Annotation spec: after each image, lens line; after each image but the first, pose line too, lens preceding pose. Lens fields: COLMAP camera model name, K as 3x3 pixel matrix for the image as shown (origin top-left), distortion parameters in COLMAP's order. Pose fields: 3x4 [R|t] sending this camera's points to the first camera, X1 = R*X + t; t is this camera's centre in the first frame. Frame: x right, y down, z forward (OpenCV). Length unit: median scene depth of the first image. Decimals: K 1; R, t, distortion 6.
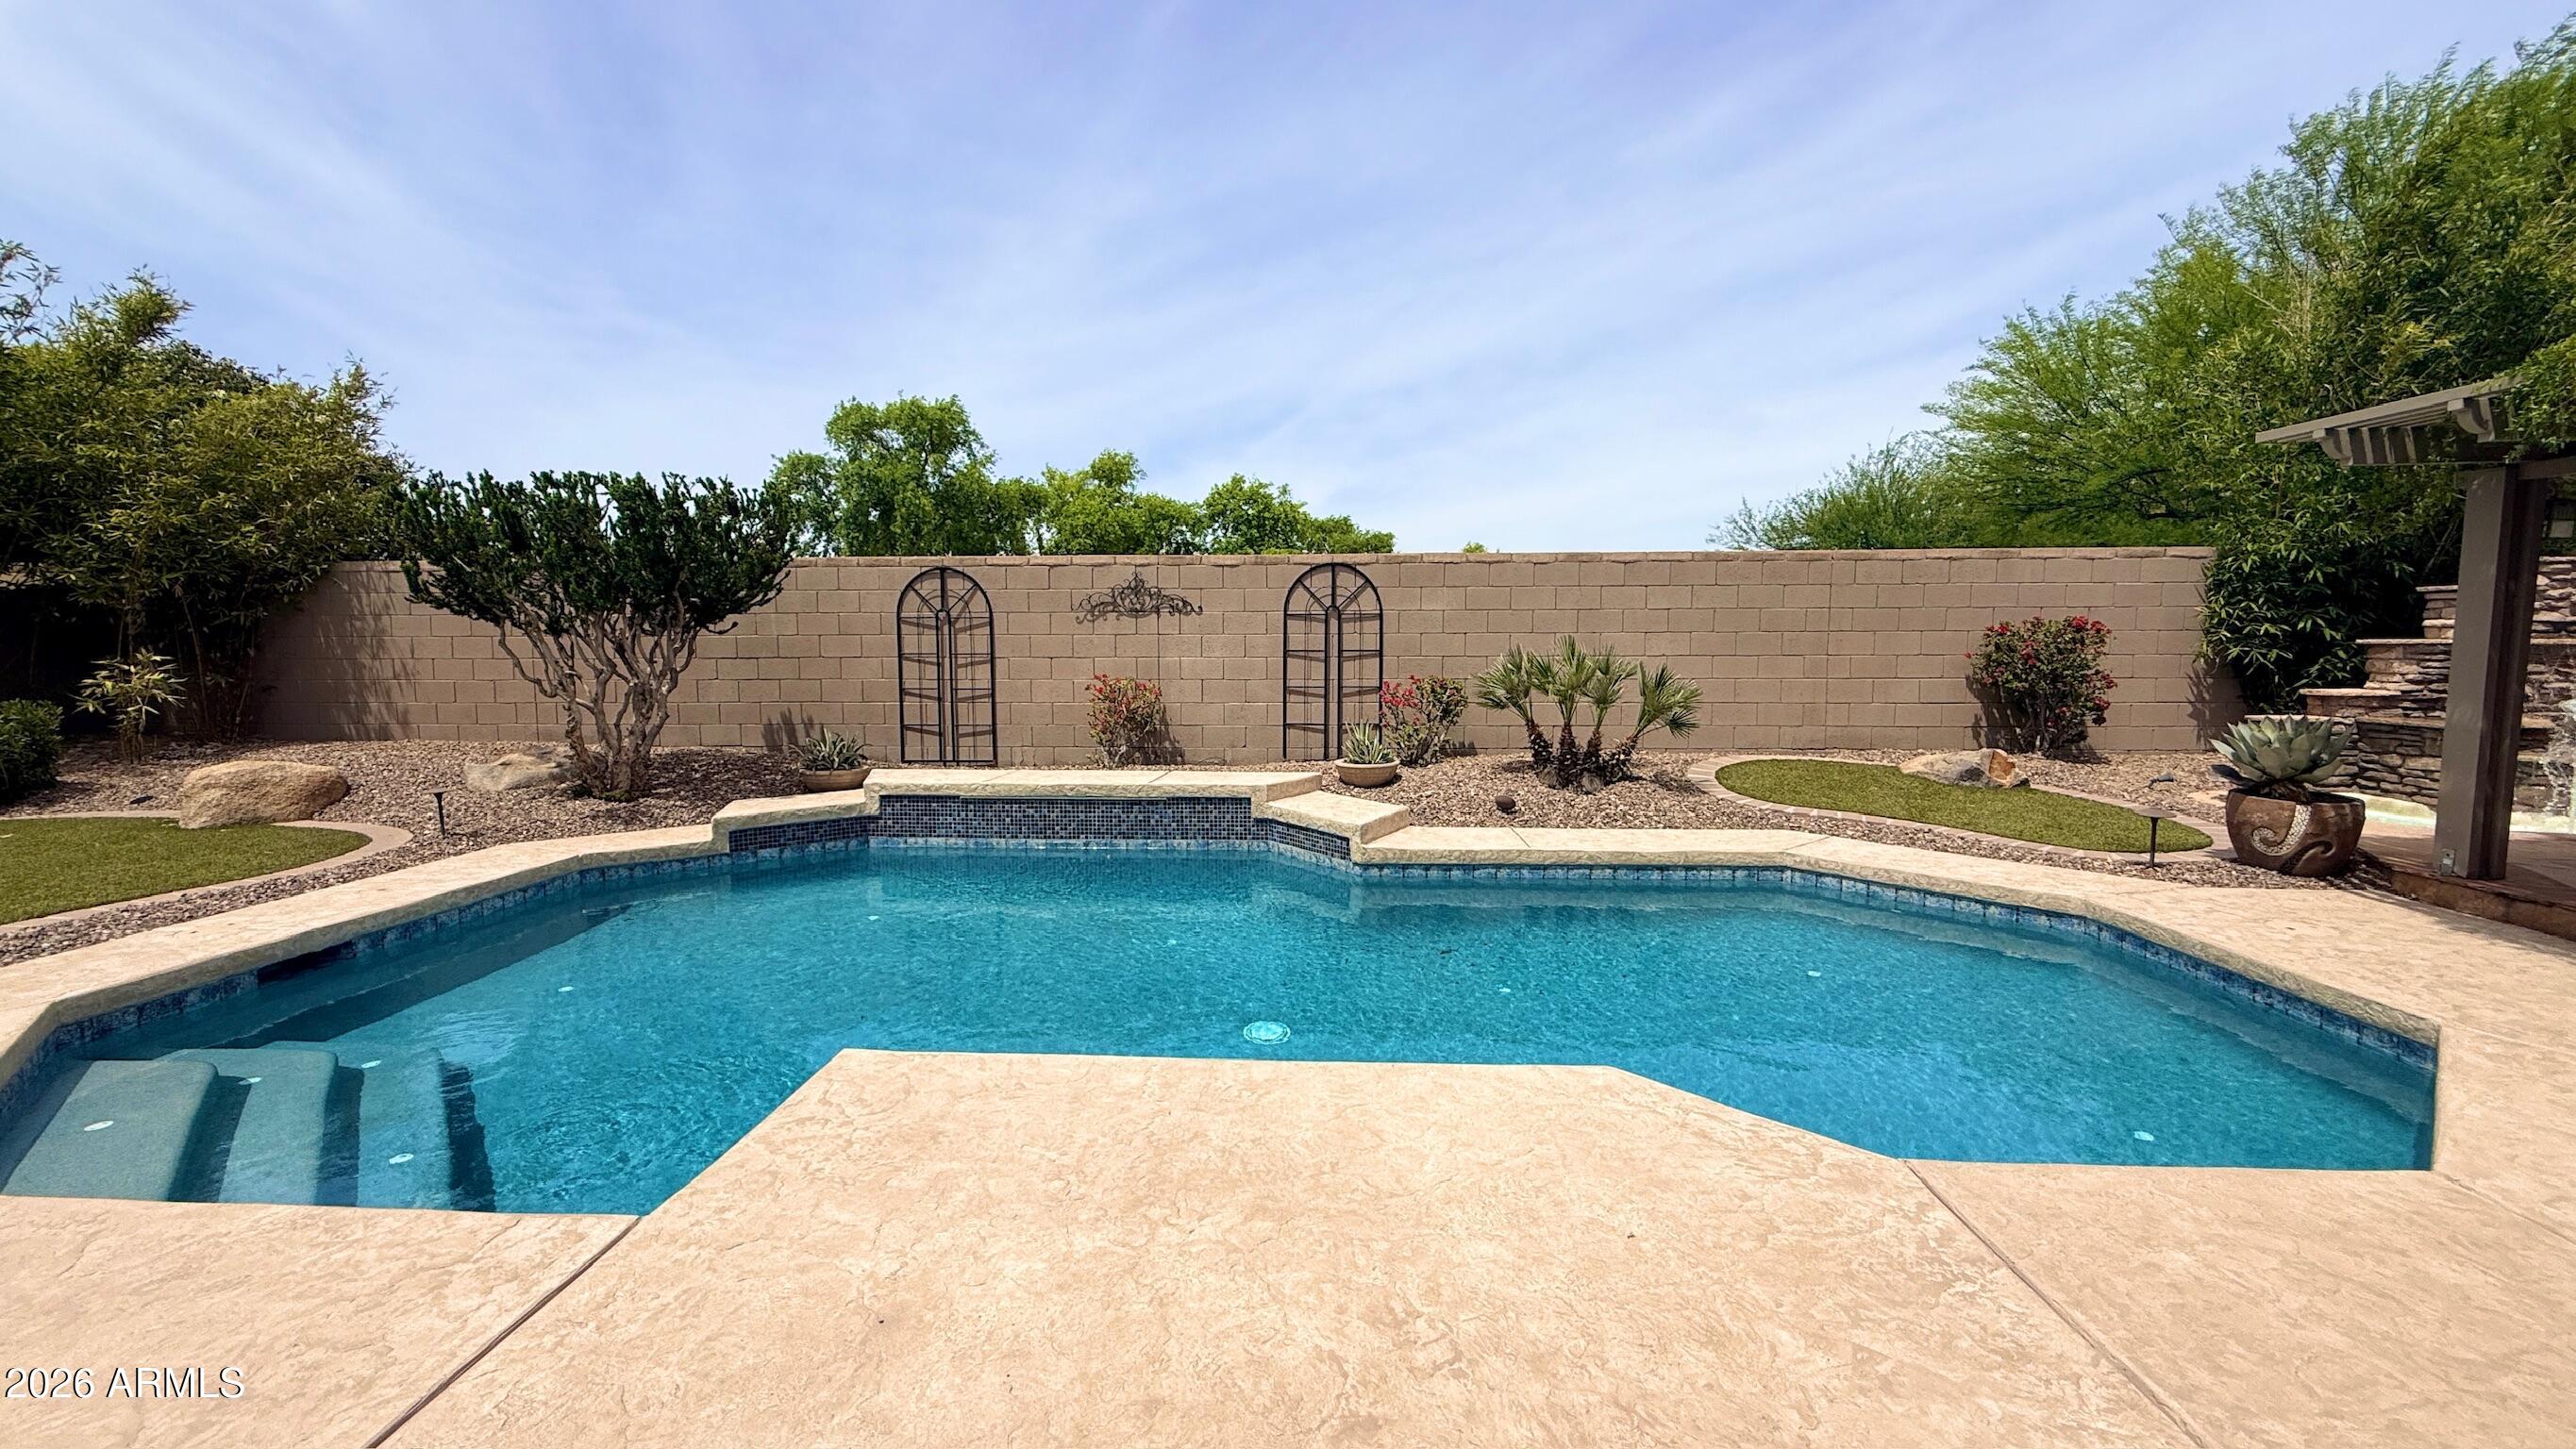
lens RADIAL K [[1024.3, 0, 1285.3], [0, 1024.3, 728.7], [0, 0, 1]] dist [0.001960, 0.000377]
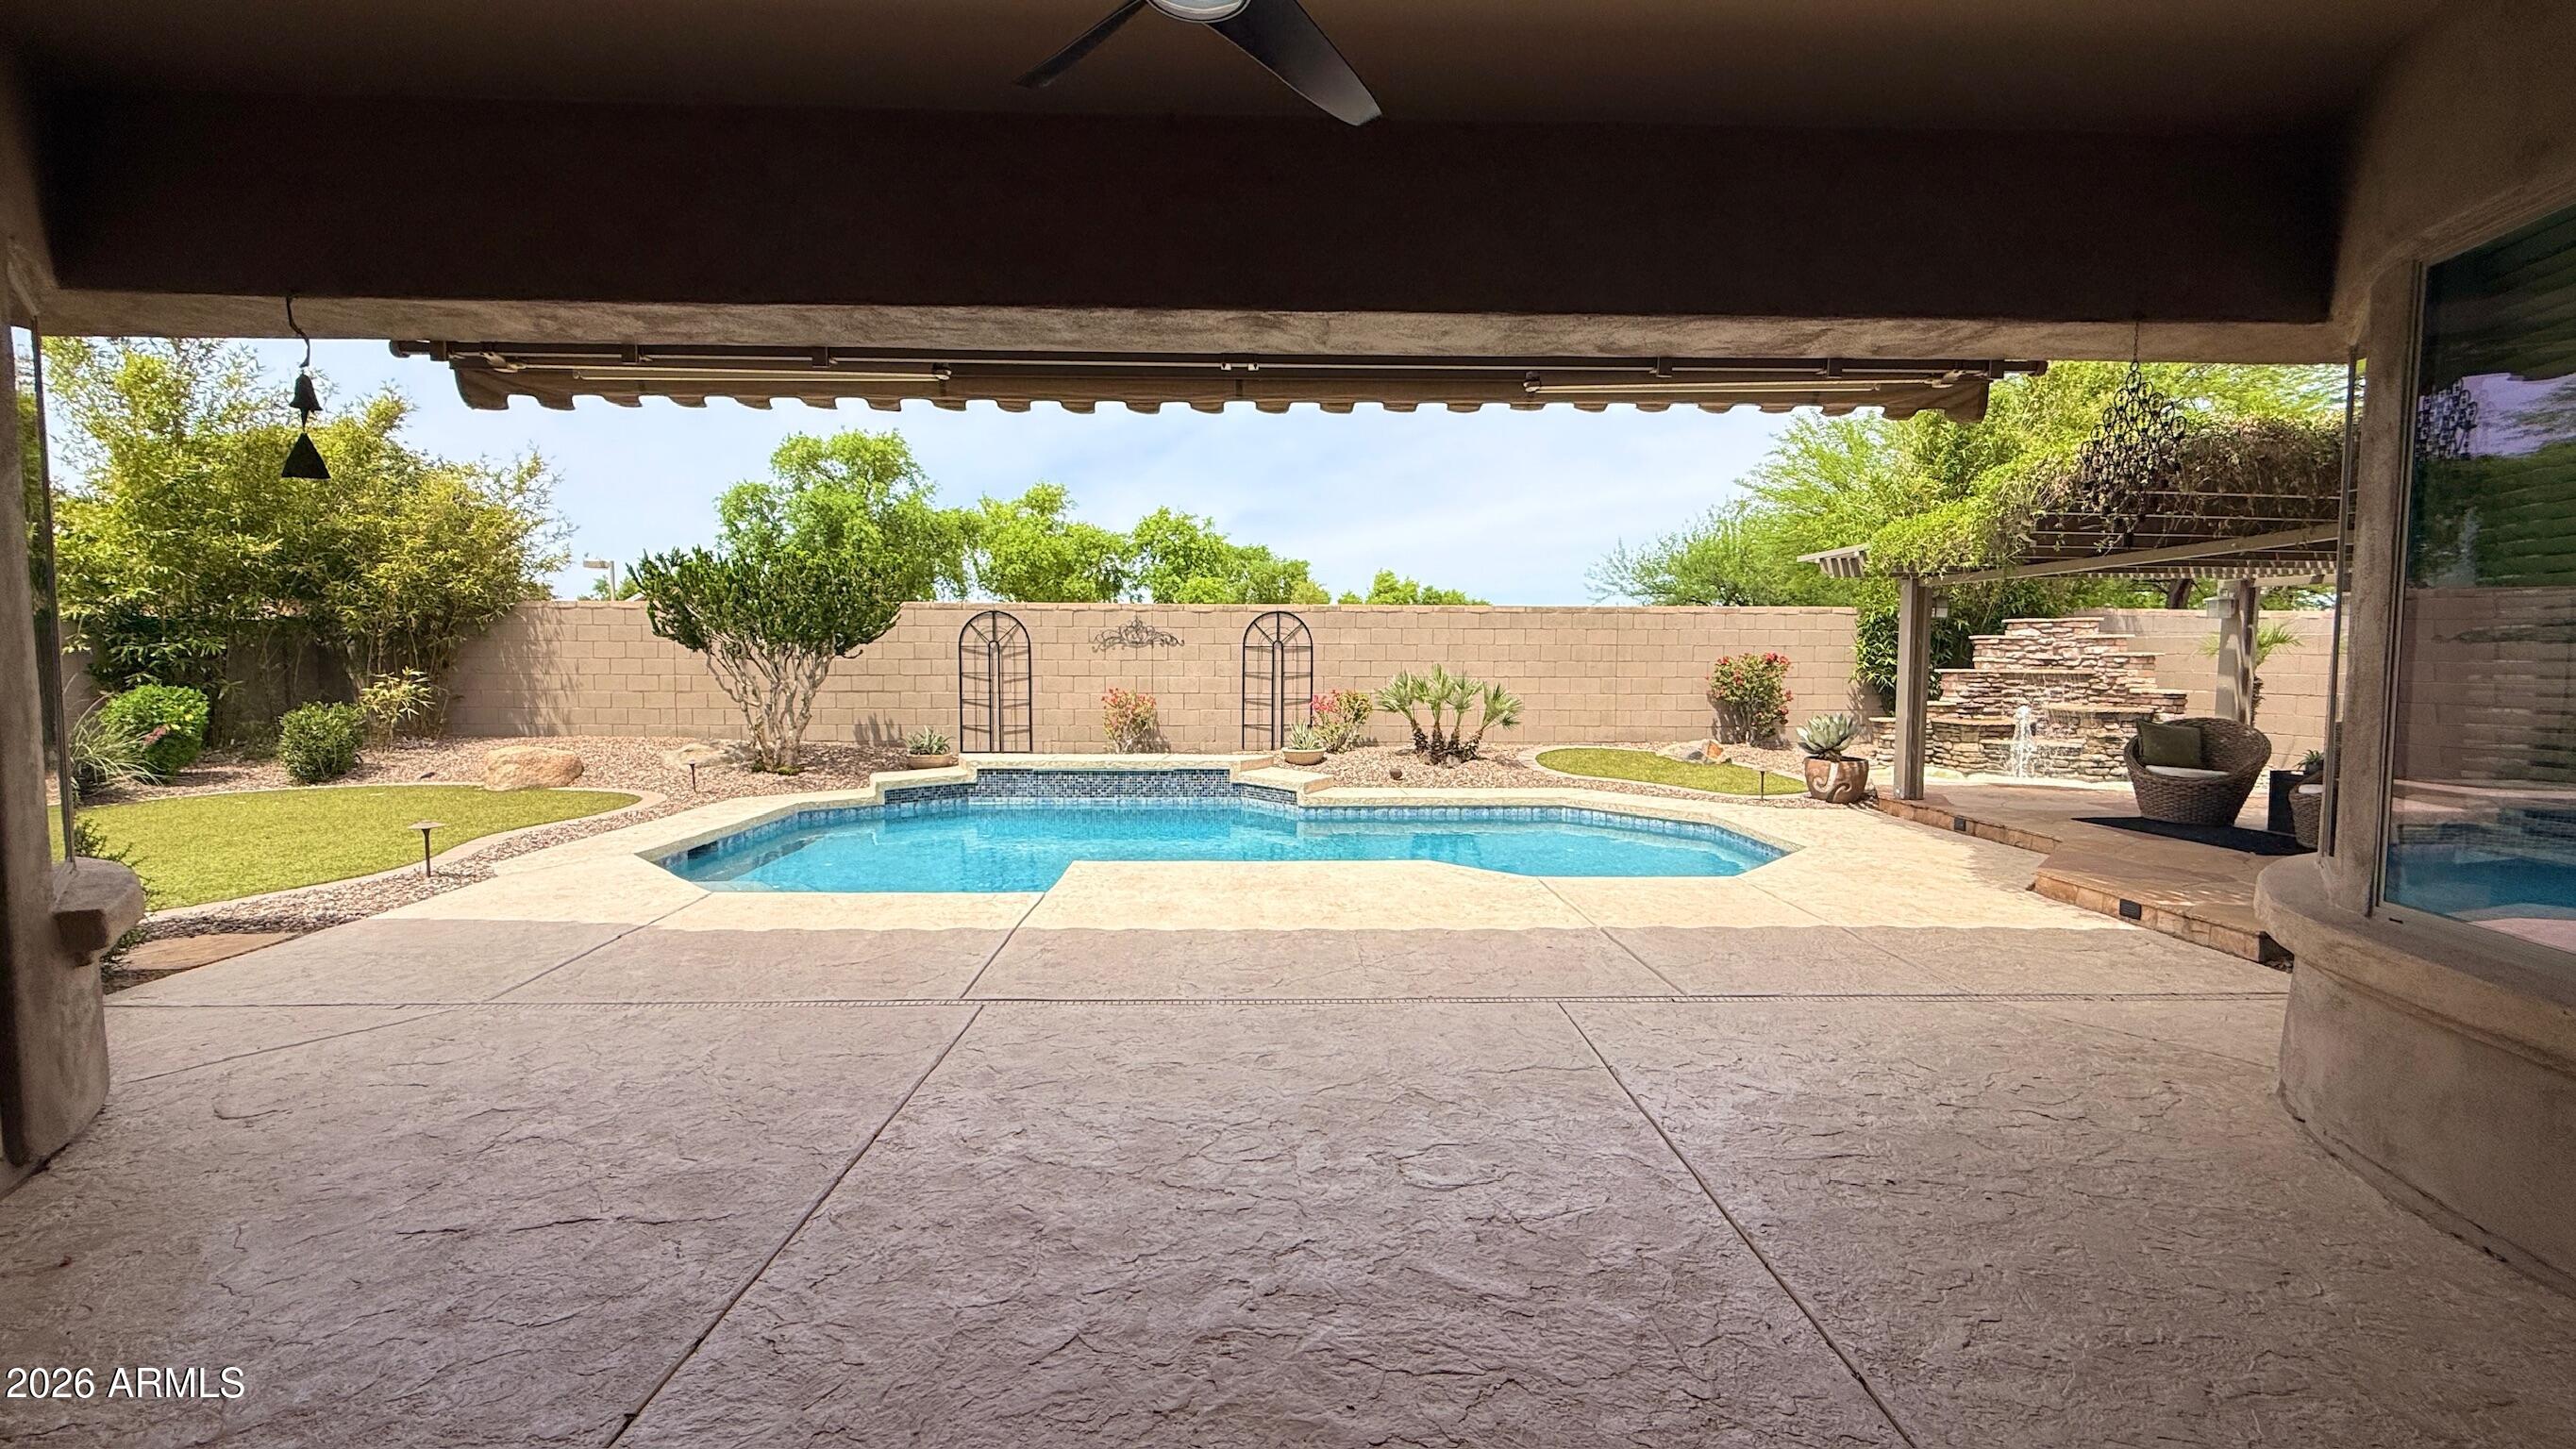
lens RADIAL K [[1024.3, 0, 1282.9], [0, 1024.3, 723.9], [0, 0, 1]] dist [0.001960, 0.000377]
pose [[0.996623, 0.001609, 0.082102, -0.066109], [0.000464, 0.999682, -0.025218, 0.031991], [-0.082117, 0.025171, 0.996305, -0.430893]]
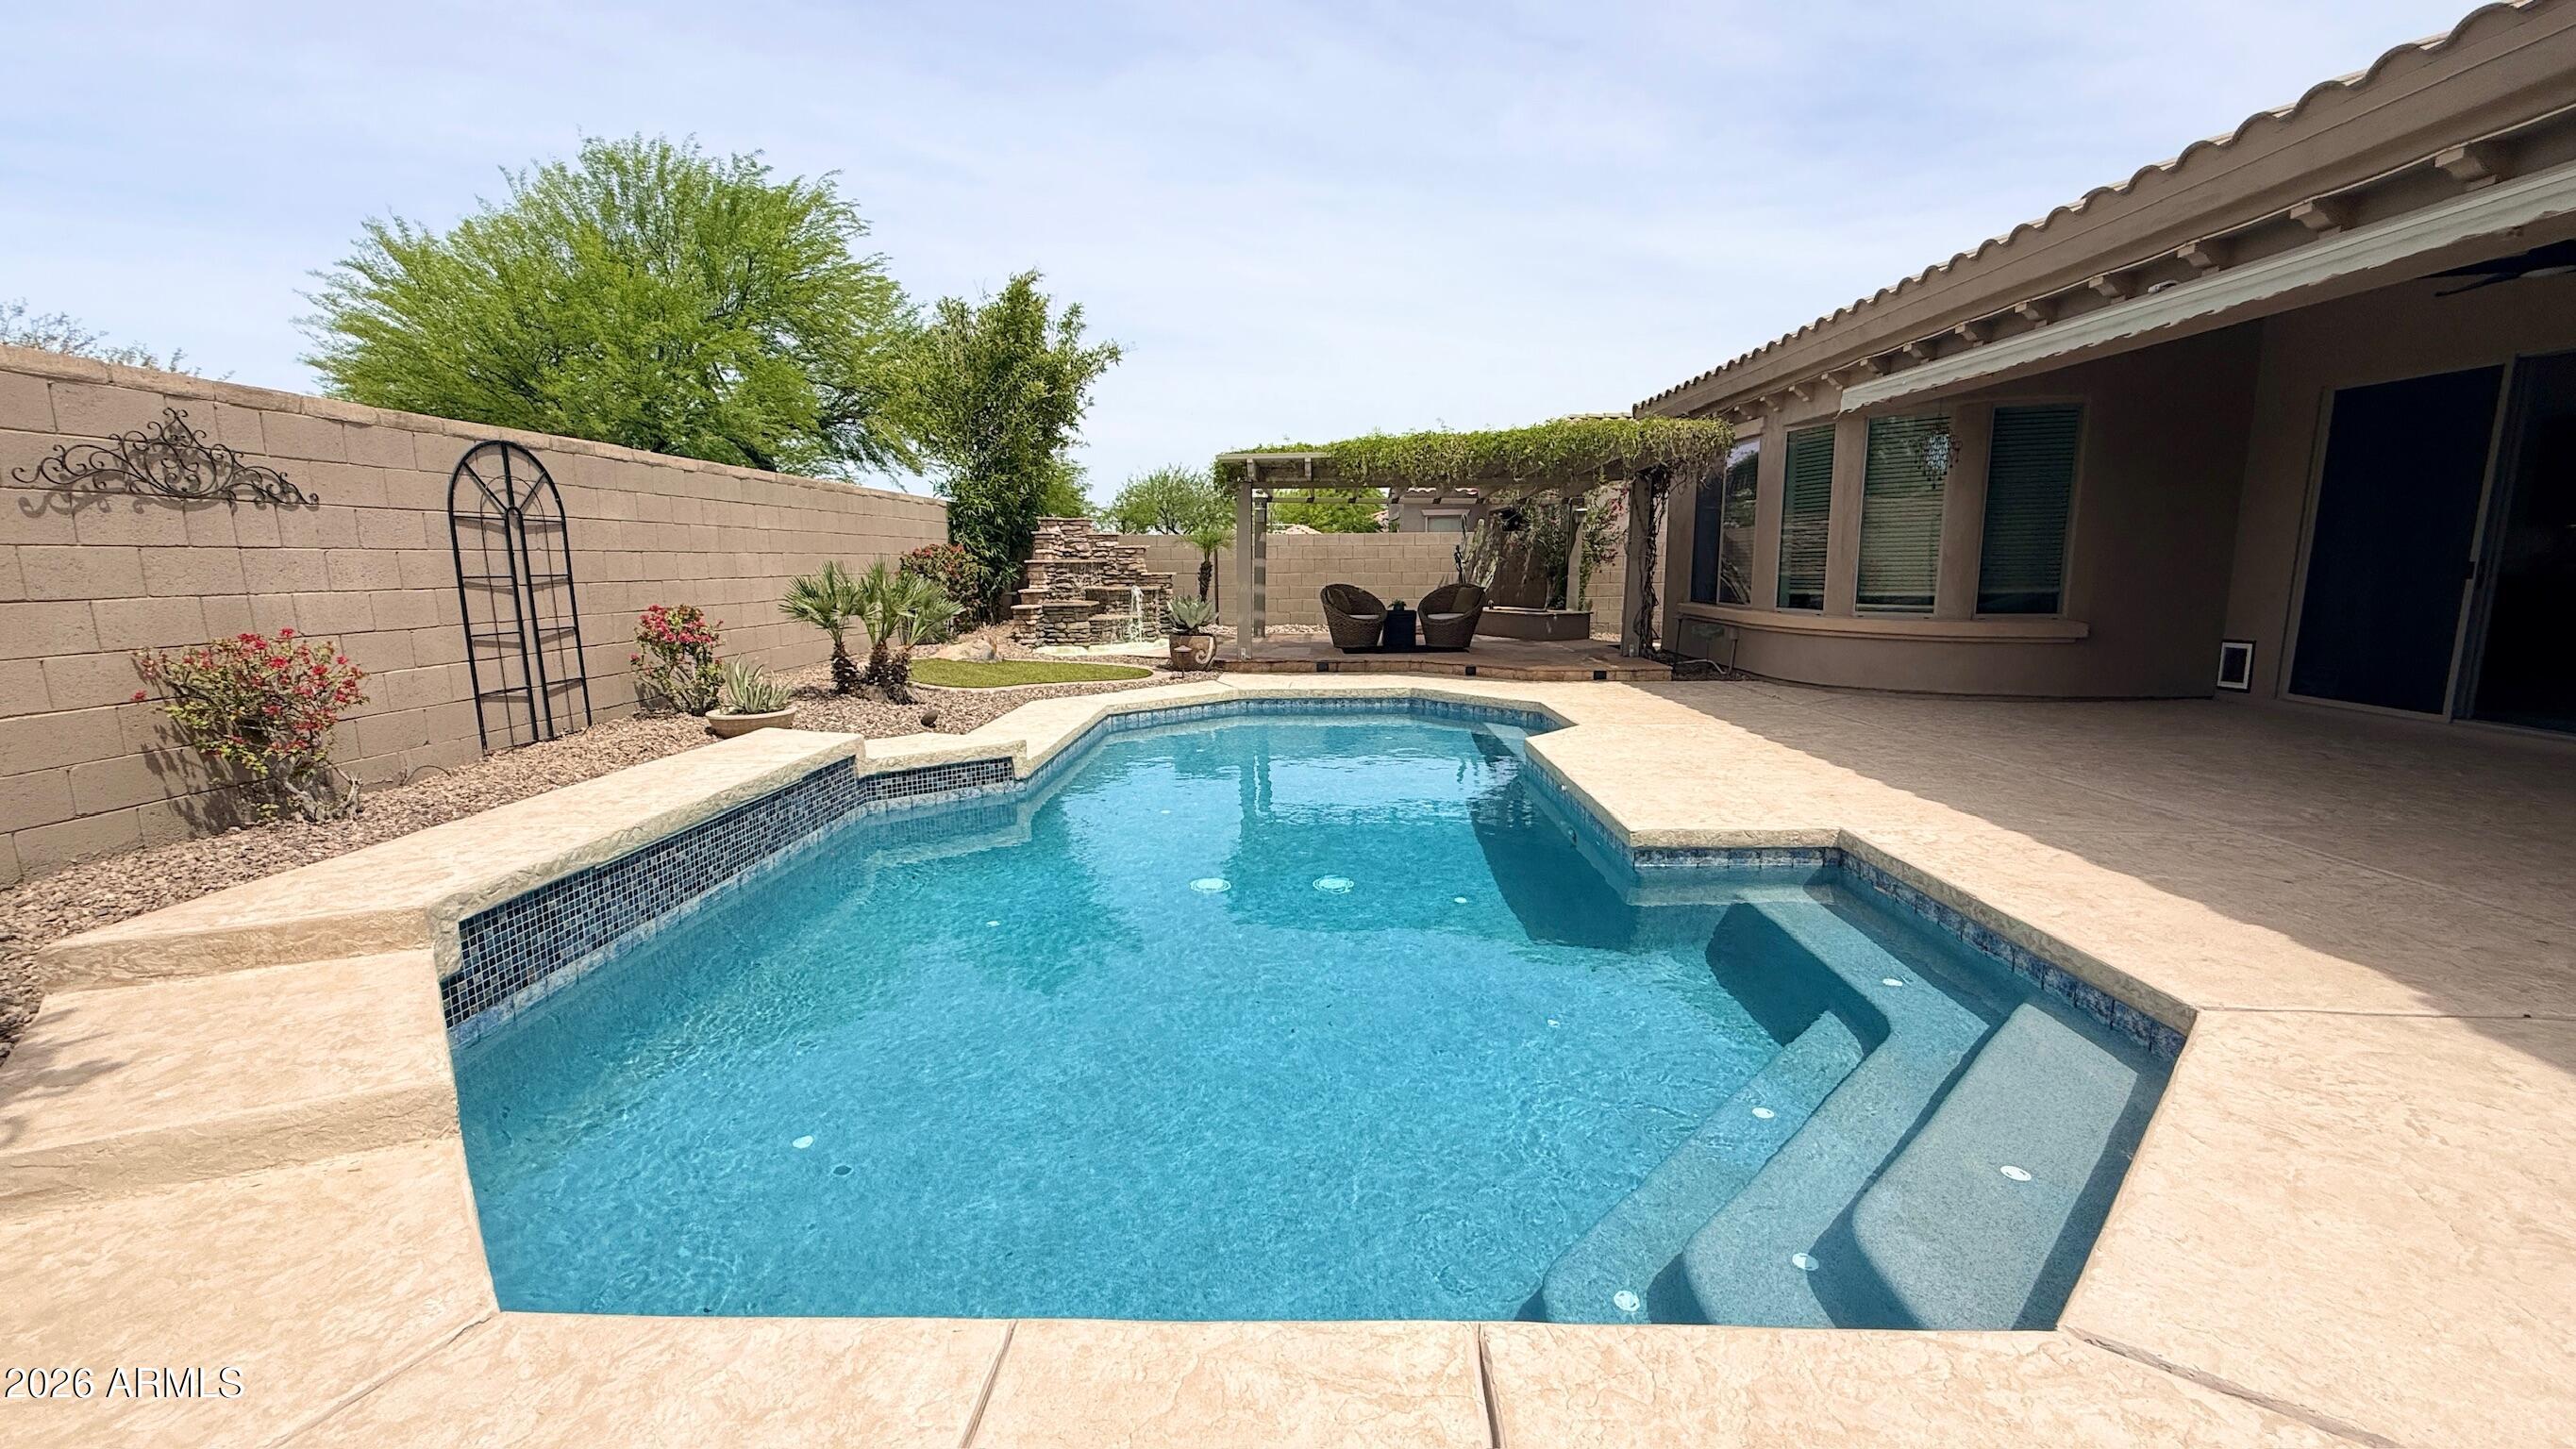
lens RADIAL K [[1024.3, 0, 1285.1], [0, 1024.3, 721.7], [0, 0, 1]] dist [0.001960, 0.000377]
pose [[-0.031775, -0.151802, 0.987900, -0.681757], [0.100492, 0.982905, 0.154267, -0.038444], [-0.994430, 0.104178, -0.015977, 0.563069]]
